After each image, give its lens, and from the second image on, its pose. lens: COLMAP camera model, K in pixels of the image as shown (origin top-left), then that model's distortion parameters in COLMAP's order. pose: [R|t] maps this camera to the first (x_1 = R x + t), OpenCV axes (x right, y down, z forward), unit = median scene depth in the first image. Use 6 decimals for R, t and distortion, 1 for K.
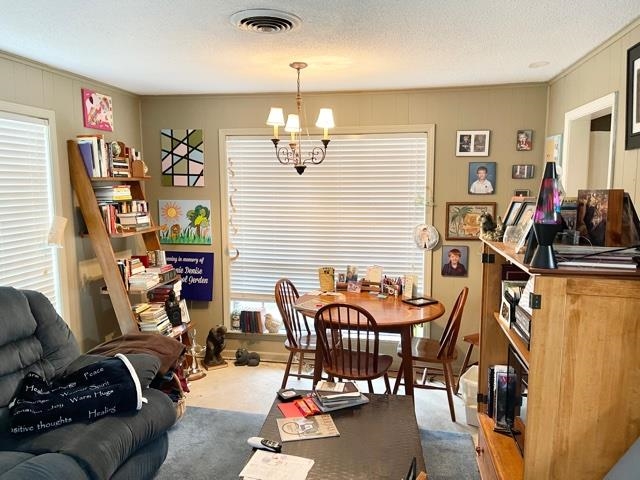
lens RADIAL K [[492.1, 0, 319.4], [0, 492.1, 248.4], [0, 0, 1]] dist [0.041612, -0.008301]
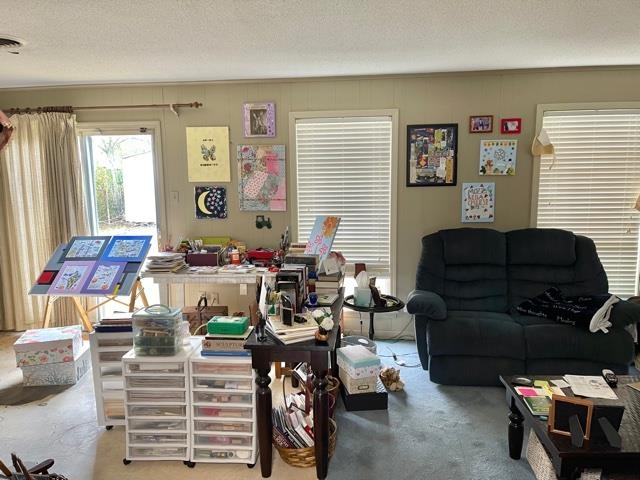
lens RADIAL K [[492.1, 0, 319.4], [0, 492.1, 248.4], [0, 0, 1]] dist [0.041612, -0.008301]
pose [[0.065159, 0.147664, -0.986889, 0.586235], [-0.112551, 0.983767, 0.139765, 0.002720], [0.991507, 0.101969, 0.080721, 0.105914]]
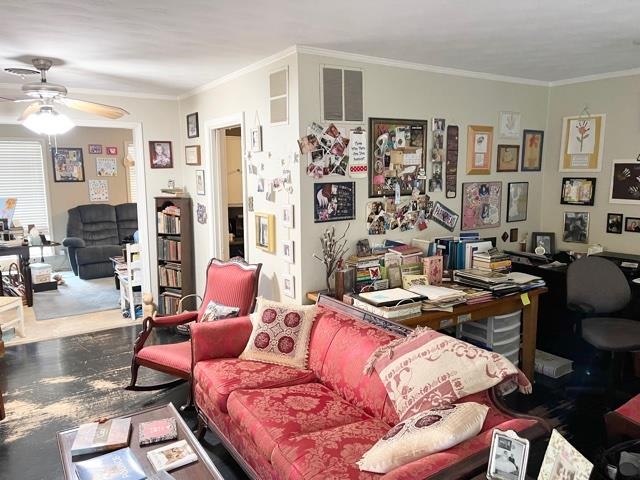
lens RADIAL K [[492.1, 0, 319.4], [0, 492.1, 248.4], [0, 0, 1]] dist [0.041612, -0.008301]
pose [[0.674729, 0.114500, -0.729130, 1.688558], [-0.088149, 0.993324, 0.074416, 0.020644], [0.732783, 0.014061, 0.680317, -0.201887]]
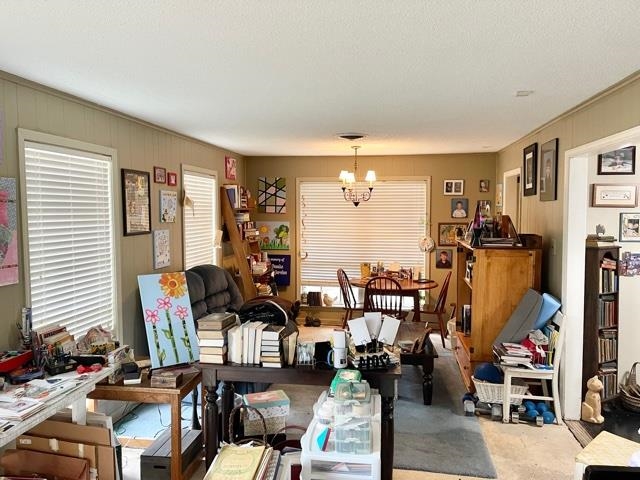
lens RADIAL K [[492.1, 0, 319.4], [0, 492.1, 248.4], [0, 0, 1]] dist [0.041612, -0.008301]
pose [[0.999888, 0.000087, 0.014952, -0.164423], [0.000662, 0.998745, -0.050085, 0.074475], [-0.014937, 0.050090, 0.998633, -0.635407]]
